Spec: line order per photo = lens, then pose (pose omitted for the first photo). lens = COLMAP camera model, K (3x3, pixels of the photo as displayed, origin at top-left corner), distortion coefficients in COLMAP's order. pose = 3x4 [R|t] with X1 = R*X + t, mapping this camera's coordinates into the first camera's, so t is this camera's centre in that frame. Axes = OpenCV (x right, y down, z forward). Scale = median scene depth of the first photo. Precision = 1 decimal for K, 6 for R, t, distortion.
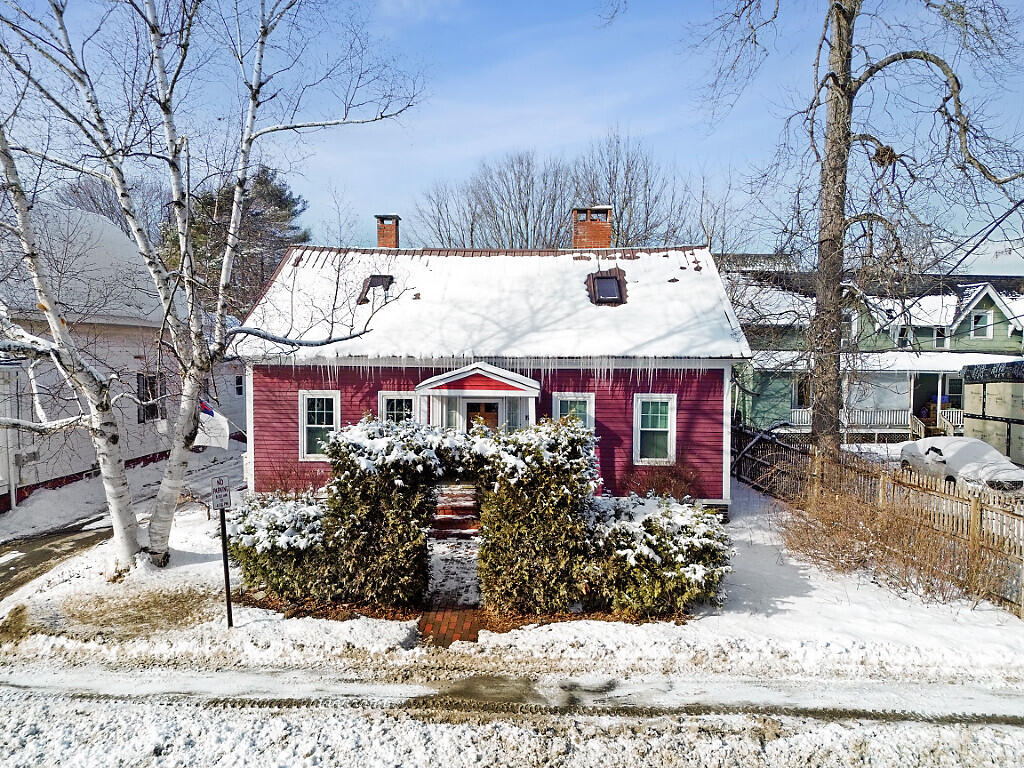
lens RADIAL K [[727.0, 0, 512.8], [0, 727.0, 381.5], [0, 0, 1]] dist [0.054092, -0.034799]
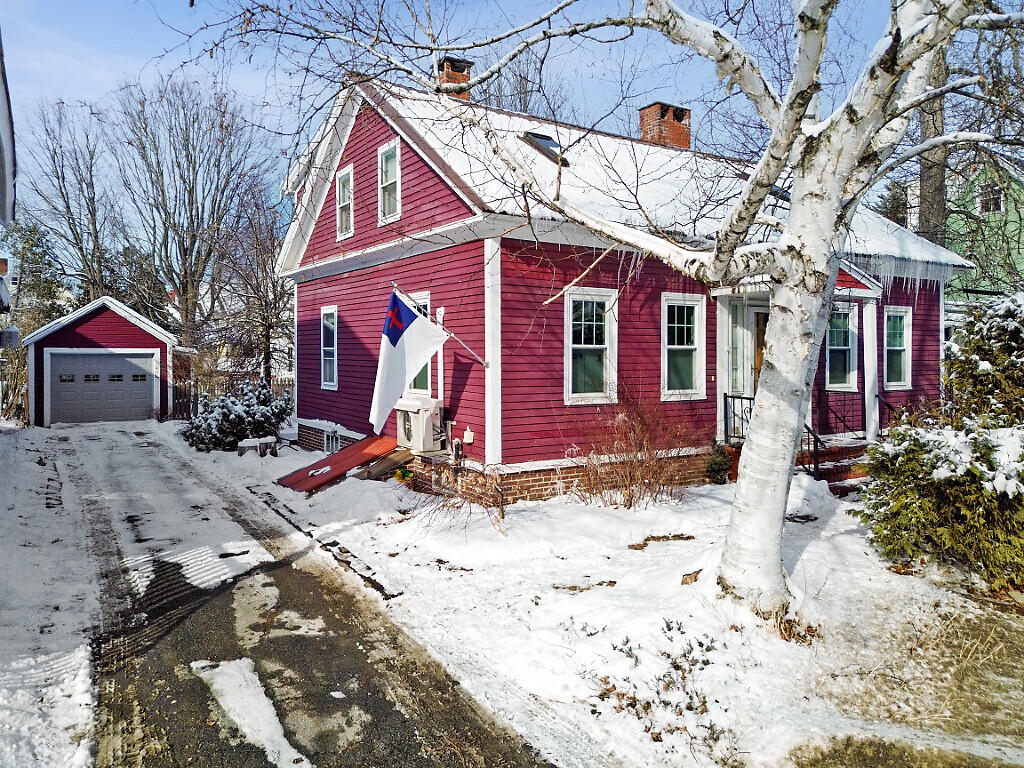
lens RADIAL K [[727.0, 0, 521.0], [0, 727.0, 356.1], [0, 0, 1]] dist [0.054092, -0.034799]
pose [[0.813950, -0.008222, 0.580877, -0.746994], [0.027382, 0.999331, -0.024224, 0.092309], [-0.580290, 0.035623, 0.813631, 0.602062]]
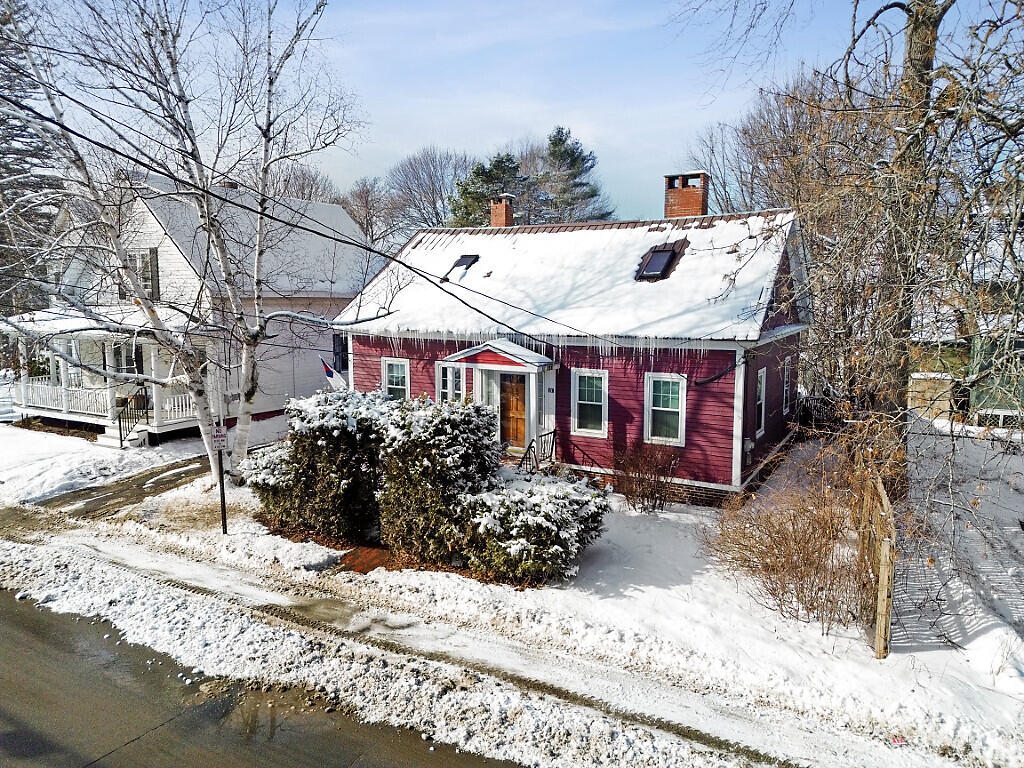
lens RADIAL K [[727.0, 0, 512.2], [0, 727.0, 384.2], [0, 0, 1]] dist [0.054092, -0.034799]
pose [[0.889117, 0.052081, -0.454707, 0.508406], [-0.015598, 0.996375, 0.083622, -0.053034], [0.457414, -0.067258, 0.886707, 0.023550]]
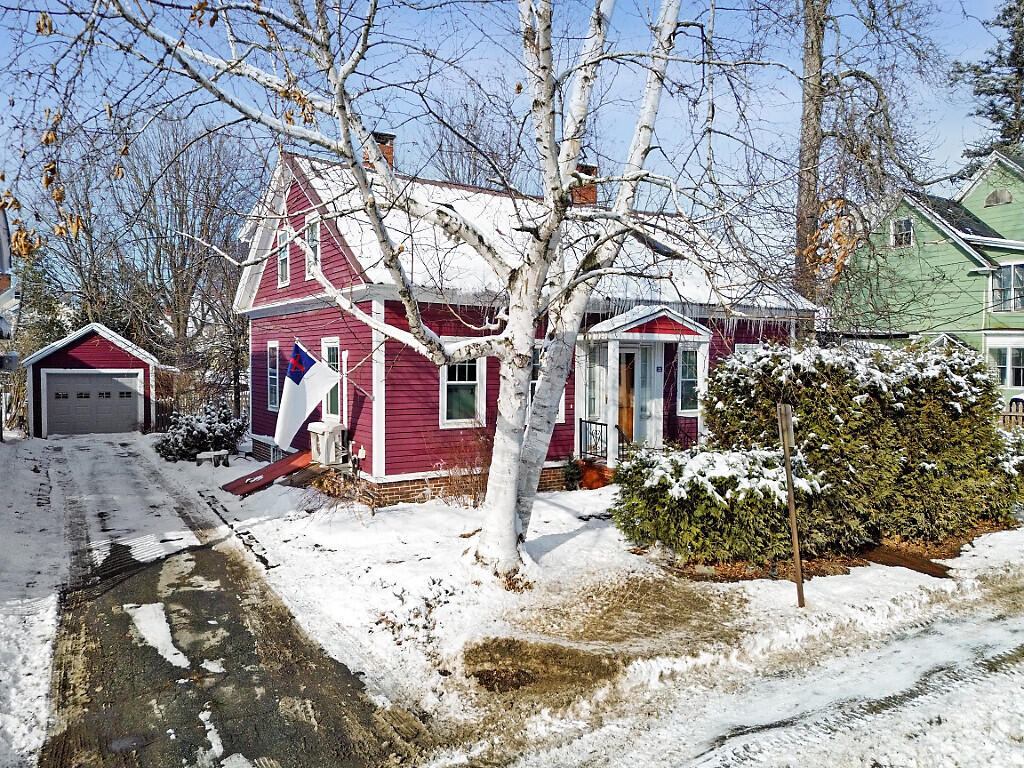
lens RADIAL K [[727.0, 0, 514.8], [0, 727.0, 383.9], [0, 0, 1]] dist [0.054092, -0.034799]
pose [[0.820555, -0.020688, 0.571193, -0.741841], [0.022570, 0.999738, 0.003786, 0.068152], [-0.571122, 0.009785, 0.820807, 0.372076]]
